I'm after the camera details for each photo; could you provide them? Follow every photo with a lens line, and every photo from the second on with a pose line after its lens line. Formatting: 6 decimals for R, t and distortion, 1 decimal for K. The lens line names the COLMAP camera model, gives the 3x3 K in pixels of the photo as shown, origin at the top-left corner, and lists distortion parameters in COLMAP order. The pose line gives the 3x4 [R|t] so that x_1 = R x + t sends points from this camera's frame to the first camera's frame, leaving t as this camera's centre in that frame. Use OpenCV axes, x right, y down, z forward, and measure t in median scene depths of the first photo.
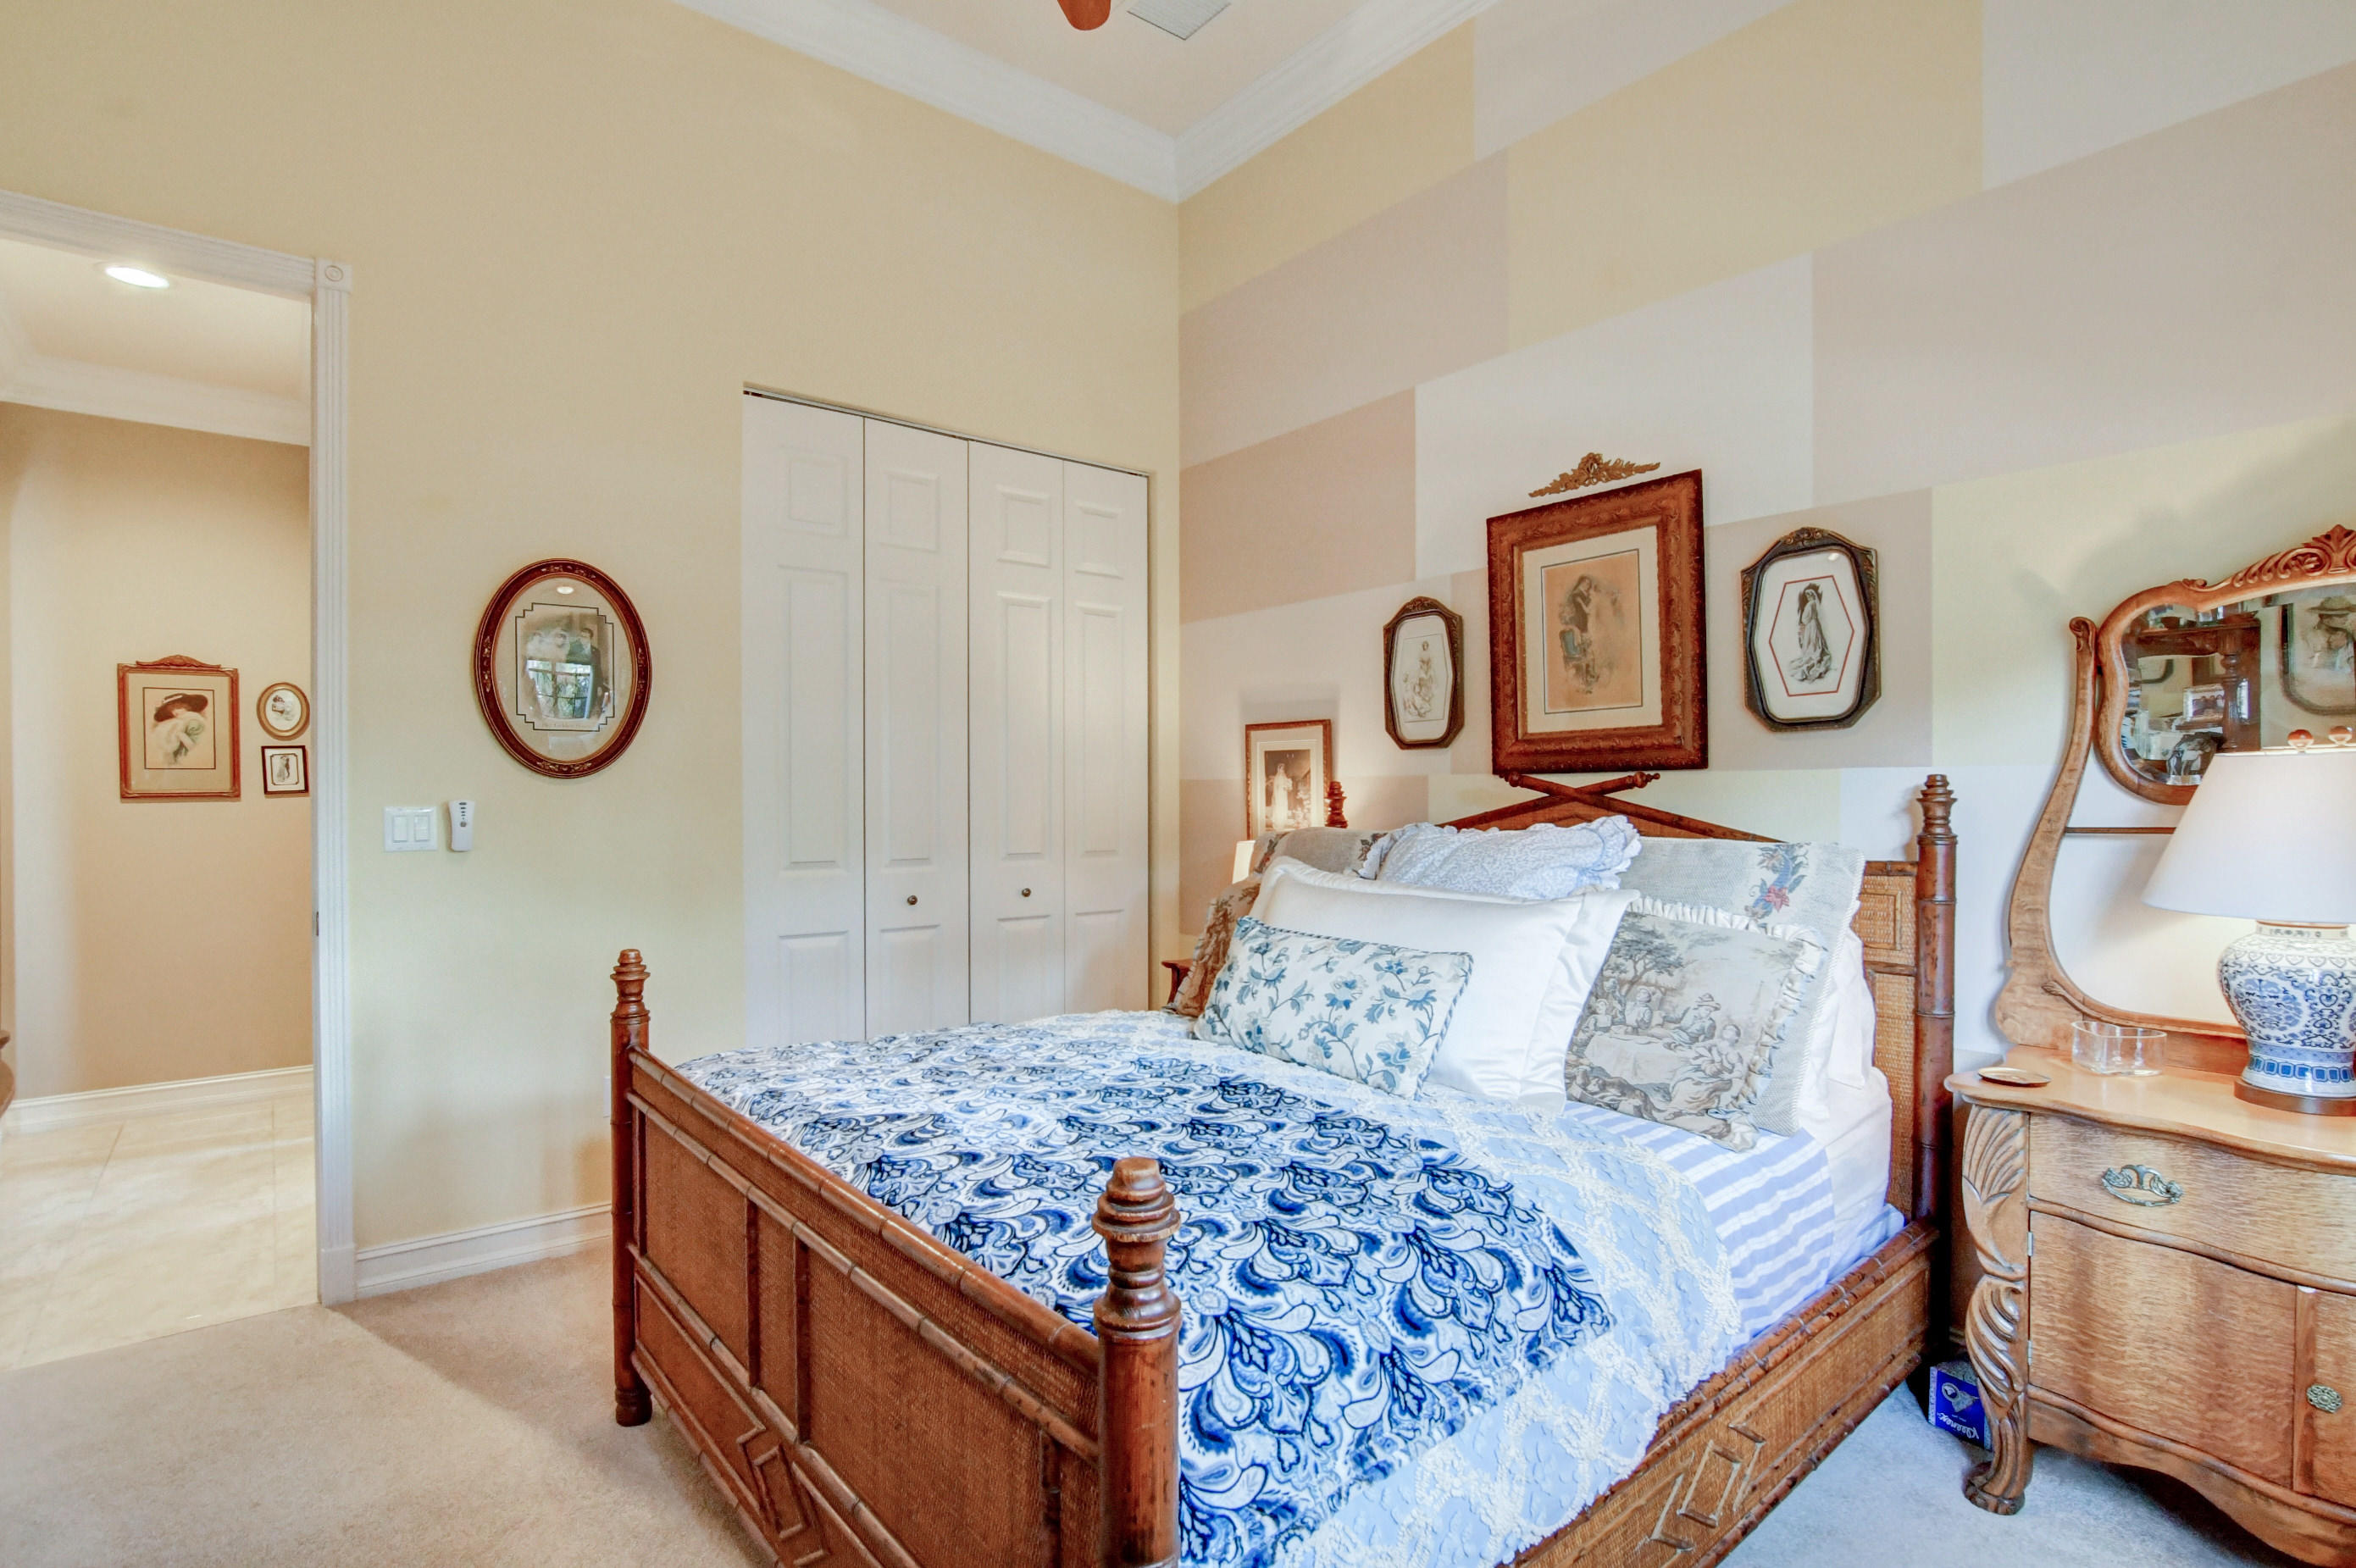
lens RADIAL K [[1153.8, 0, 1167.8], [0, 1153.8, 807.2], [0, 0, 1]] dist [-0.032052, 0.010575]
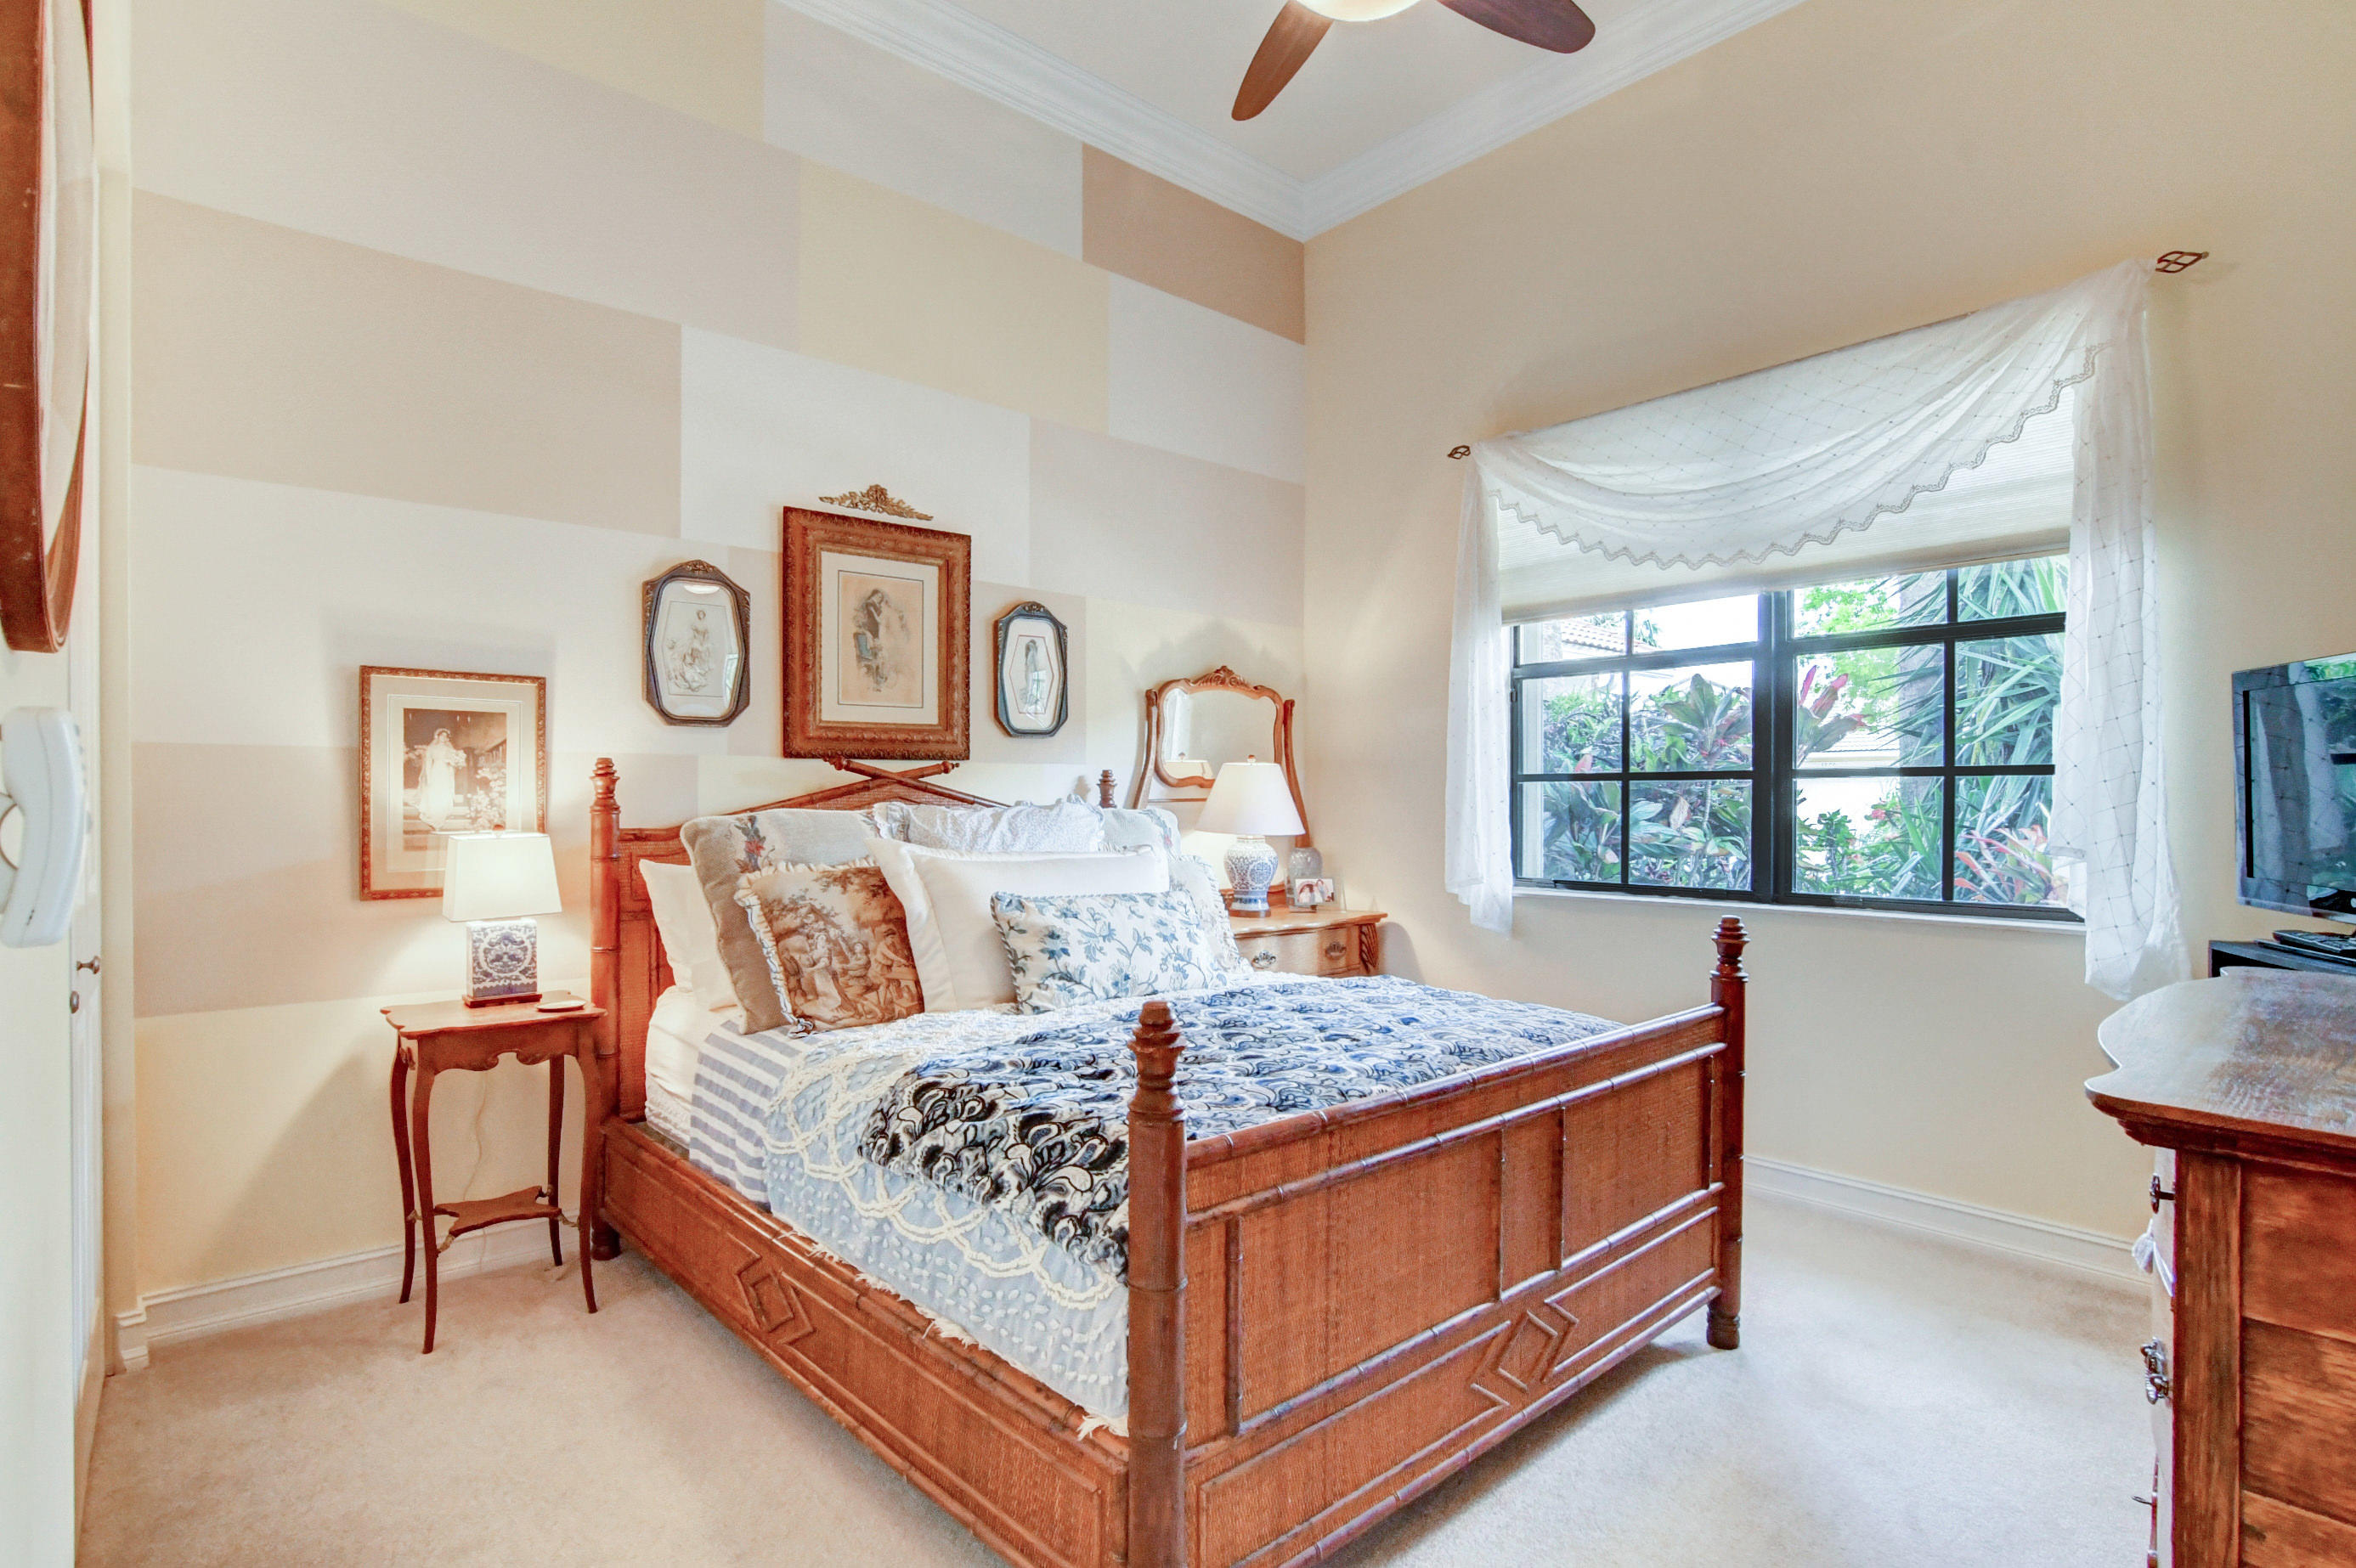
lens RADIAL K [[1153.7, 0, 1167.8], [0, 1153.7, 807.2], [0, 0, 1]] dist [-0.032052, 0.010575]
pose [[-0.051775, -0.007866, 0.998628, -0.810815], [0.008071, 0.999933, 0.008295, 0.010939], [-0.998626, 0.008489, -0.051708, 0.767628]]
